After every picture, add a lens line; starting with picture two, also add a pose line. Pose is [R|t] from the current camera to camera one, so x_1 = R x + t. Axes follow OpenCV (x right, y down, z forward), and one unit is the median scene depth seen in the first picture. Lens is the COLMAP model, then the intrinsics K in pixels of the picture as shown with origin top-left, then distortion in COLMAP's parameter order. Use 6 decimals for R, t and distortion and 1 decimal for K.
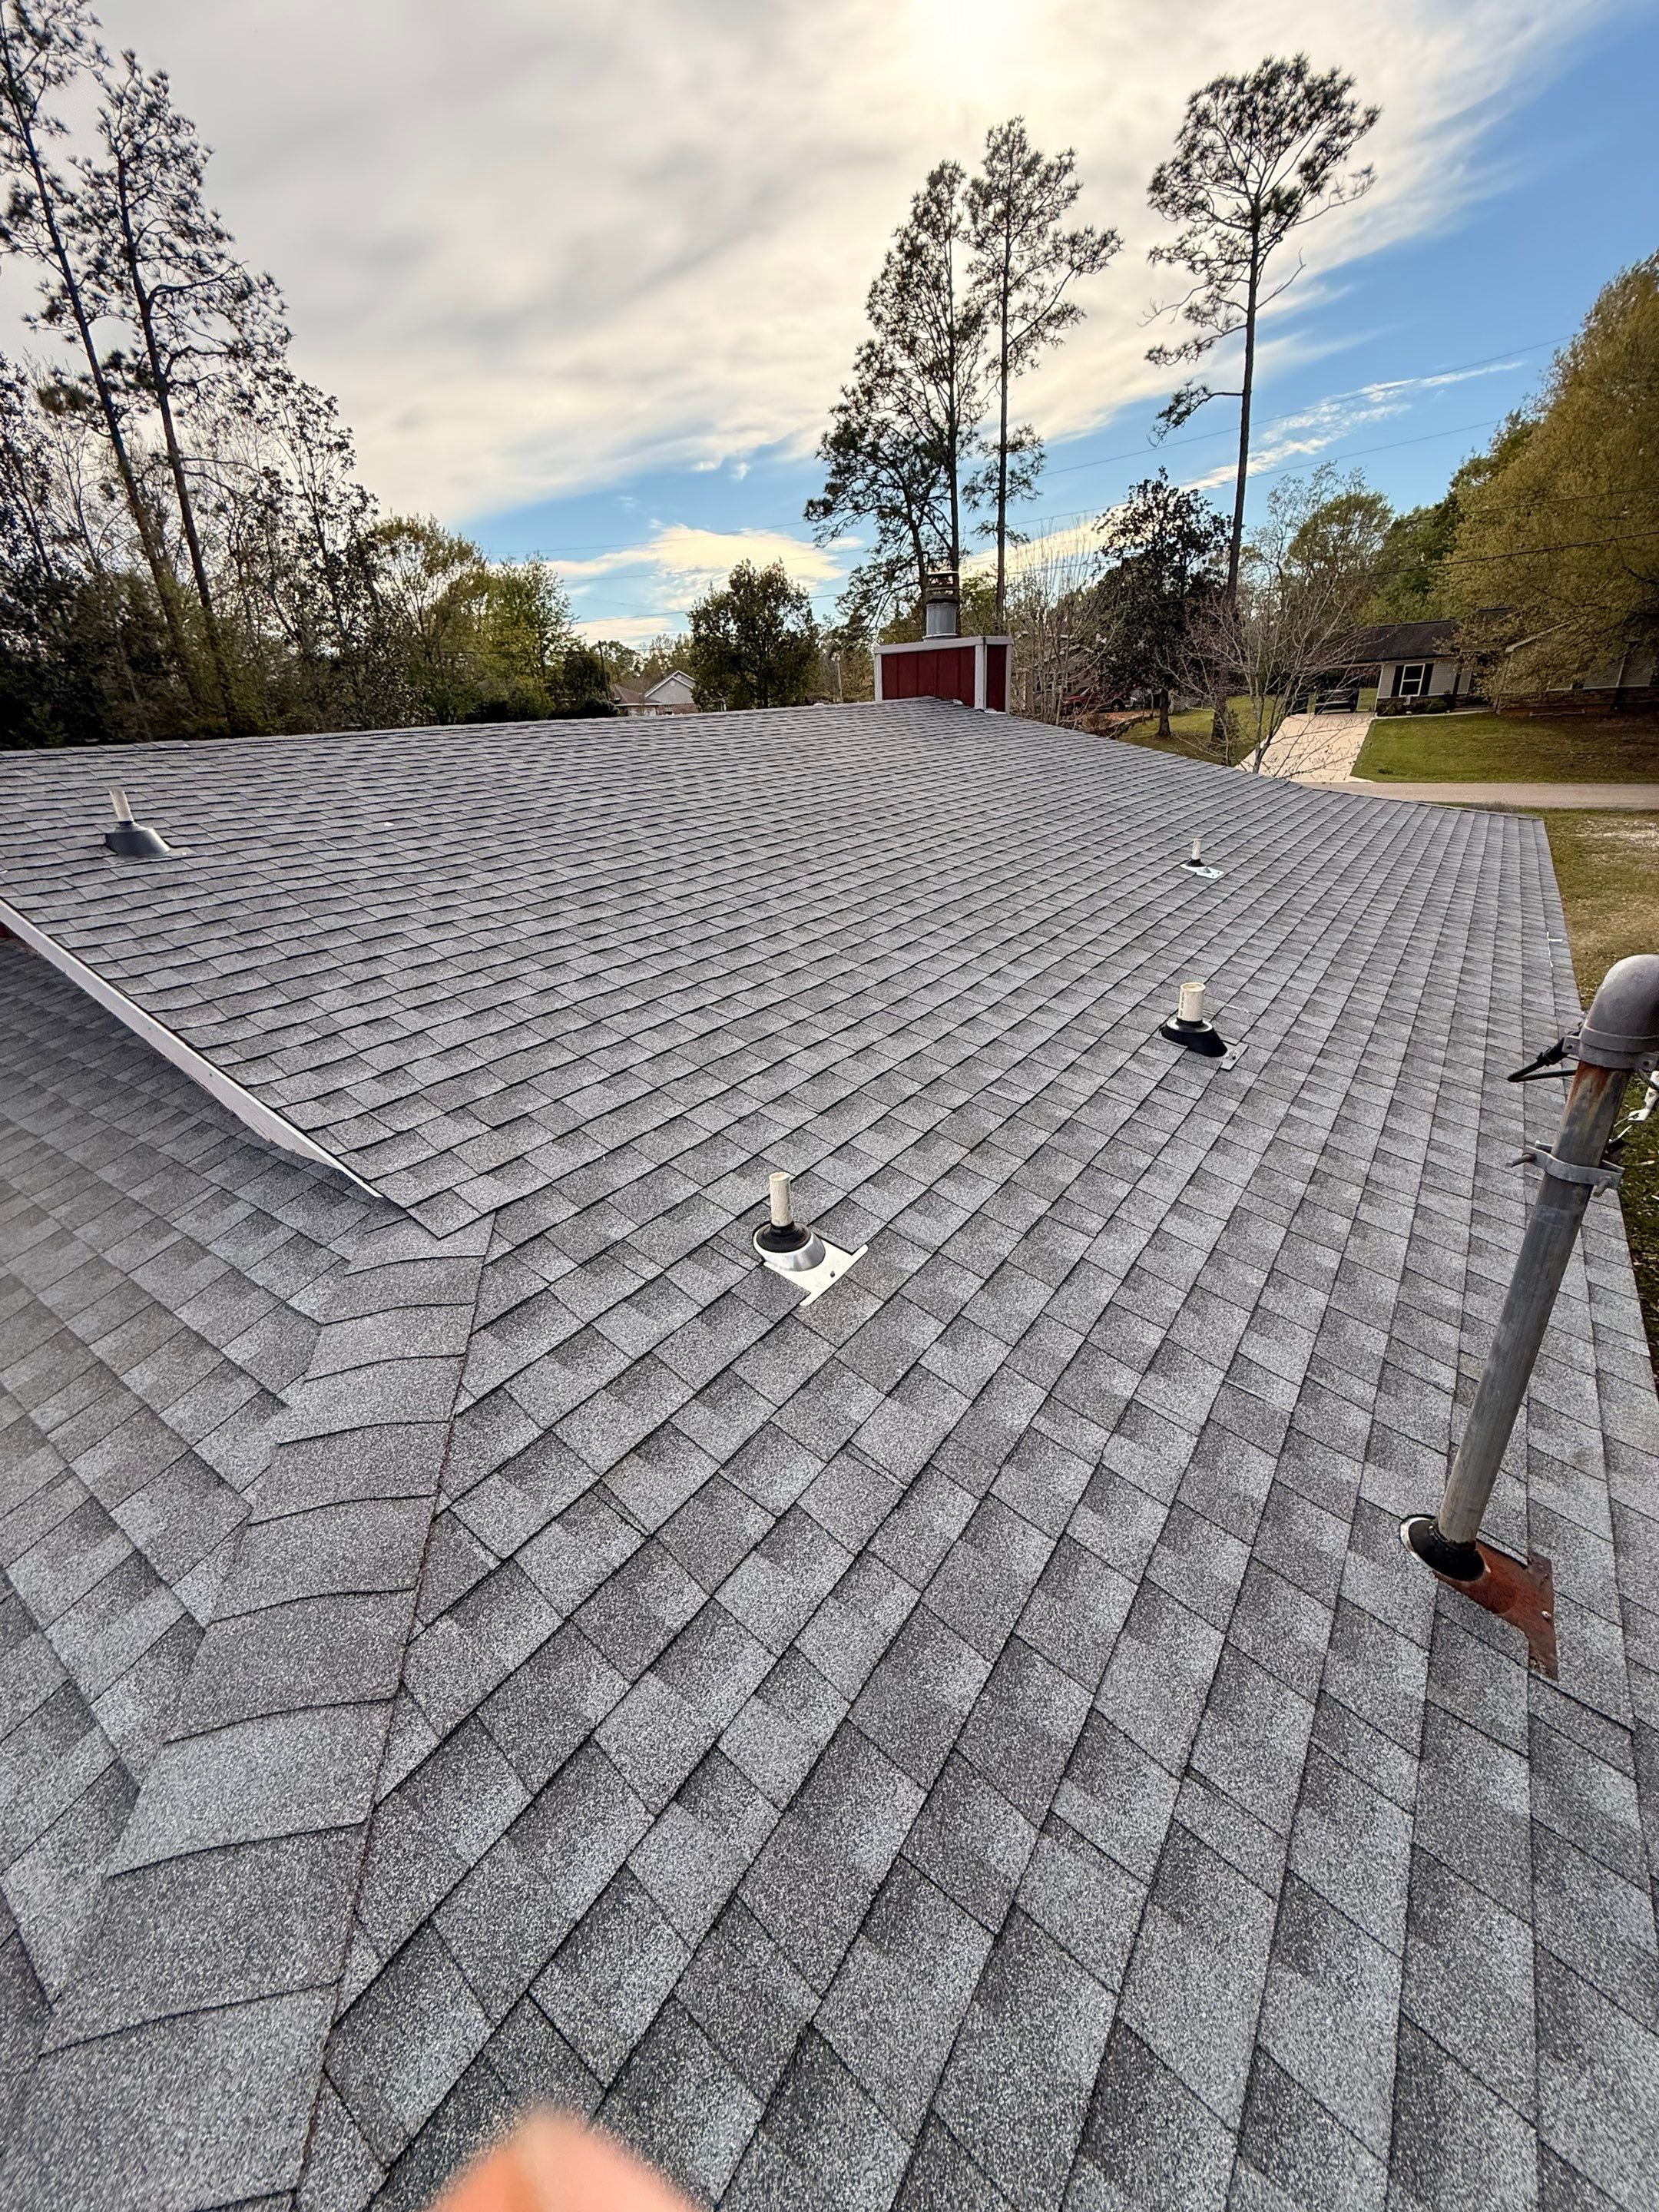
lens RADIAL K [[875.2, 0, 831.0], [0, 875.2, 1101.2], [0, 0, 1]] dist [0.001769, -0.000453]
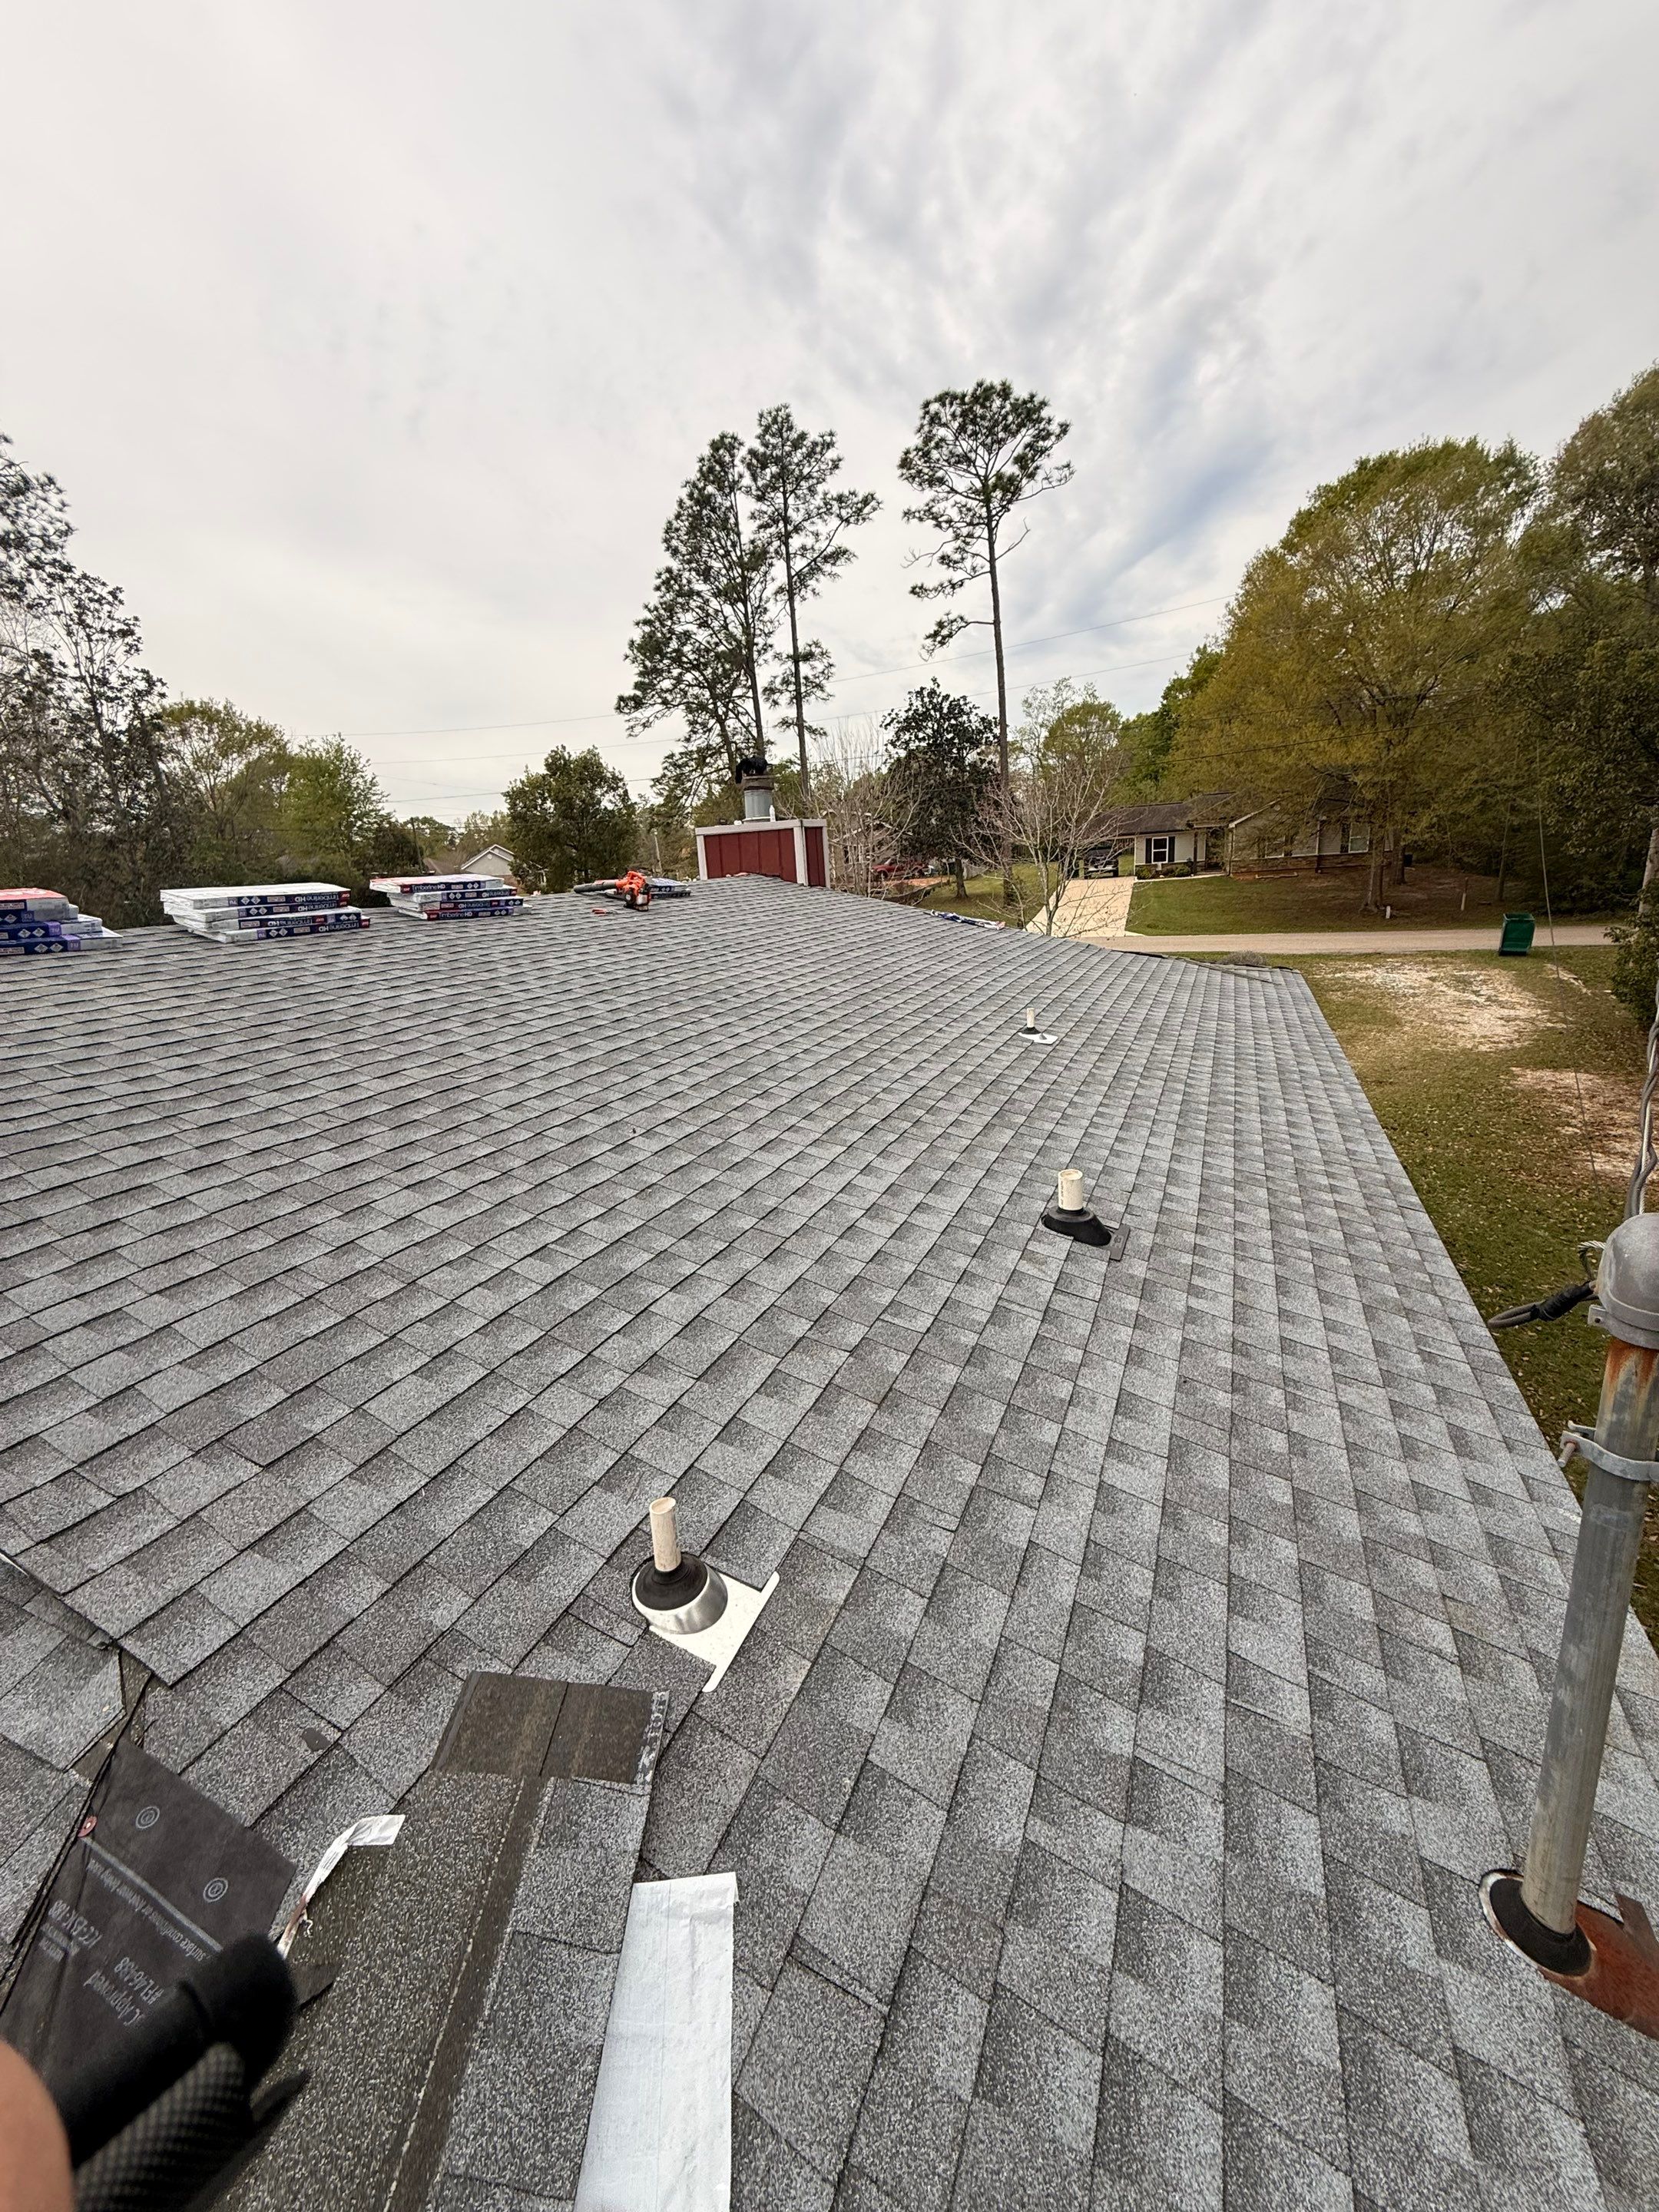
lens RADIAL K [[875.2, 0, 830.3], [0, 875.2, 1103.6], [0, 0, 1]] dist [0.001769, -0.000453]
pose [[0.980777, -0.060987, 0.185357, -0.002221], [0.091028, 0.983209, -0.158156, -0.008162], [-0.172599, 0.171988, 0.969861, 0.009787]]
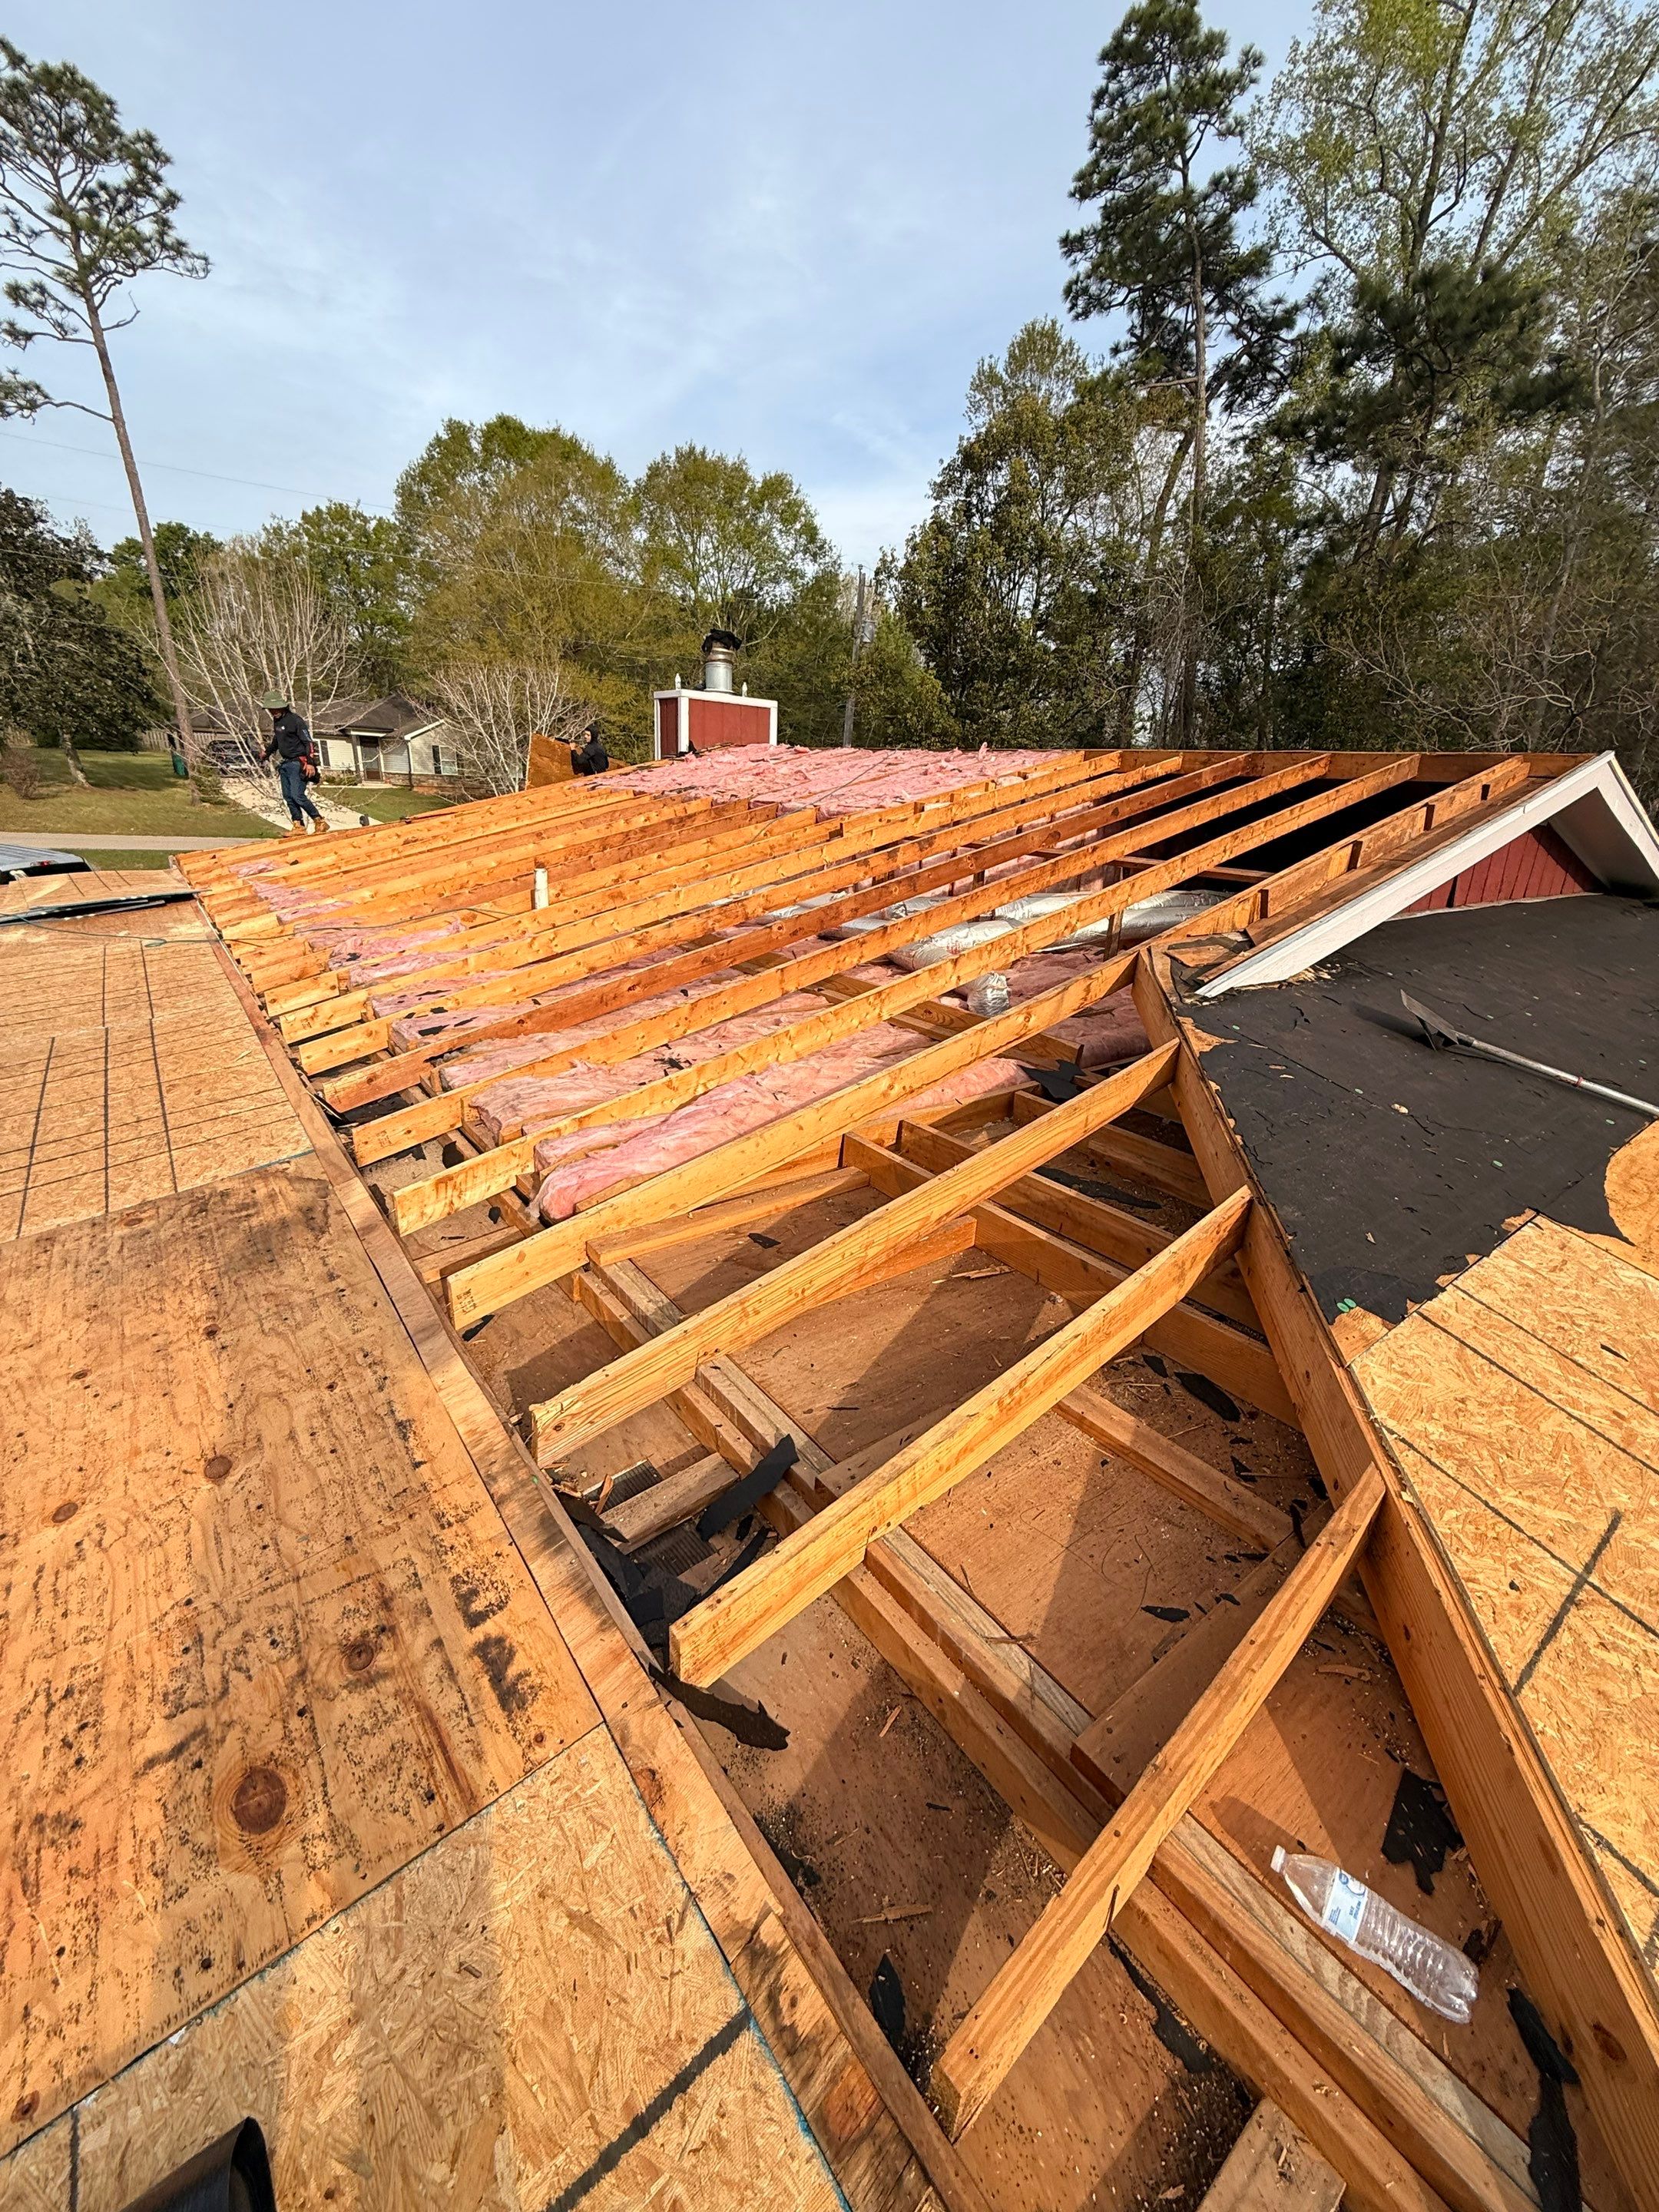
lens RADIAL K [[875.2, 0, 839.5], [0, 875.2, 1106.1], [0, 0, 1]] dist [0.001769, -0.000453]
pose [[0.302699, -0.262491, 0.916227, -0.375423], [0.326163, 0.931812, 0.159199, -0.057104], [-0.895539, 0.250650, 0.367673, 0.209791]]
